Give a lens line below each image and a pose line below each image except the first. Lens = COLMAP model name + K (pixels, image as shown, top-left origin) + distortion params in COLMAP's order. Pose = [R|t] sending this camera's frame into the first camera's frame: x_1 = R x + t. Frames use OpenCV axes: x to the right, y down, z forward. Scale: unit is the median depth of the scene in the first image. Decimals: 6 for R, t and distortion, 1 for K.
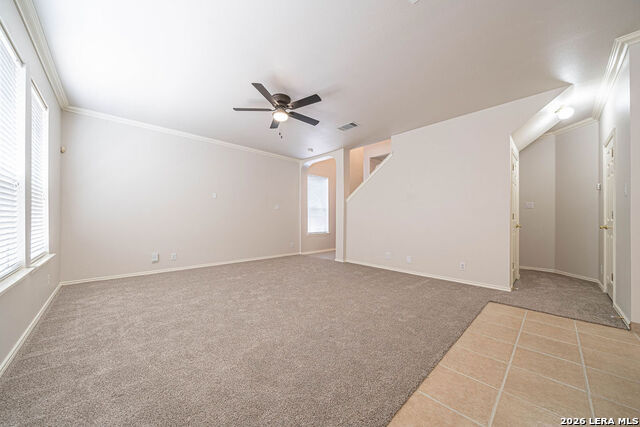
lens RADIAL K [[226.2, 0, 318.0], [0, 226.2, 218.1], [0, 0, 1]] dist [-0.008360, -0.000237]
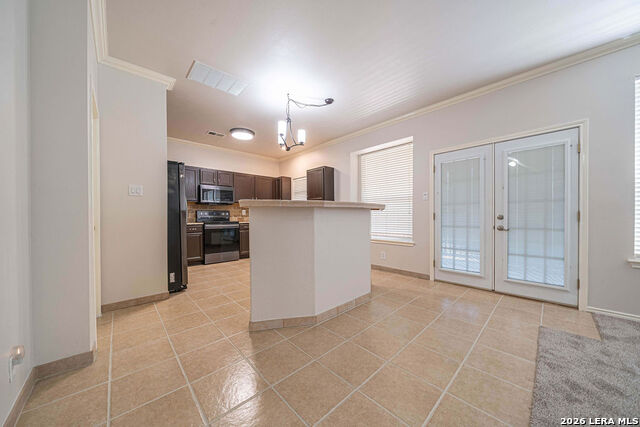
lens RADIAL K [[217.2, 0, 321.7], [0, 217.2, 218.3], [0, 0, 1]] dist [-0.001715, -0.000101]
pose [[-0.999988, 0.003236, -0.003810, 0.756888], [0.003212, 0.999976, 0.006188, 0.005139], [0.003830, 0.006175, -0.999974, 1.079747]]
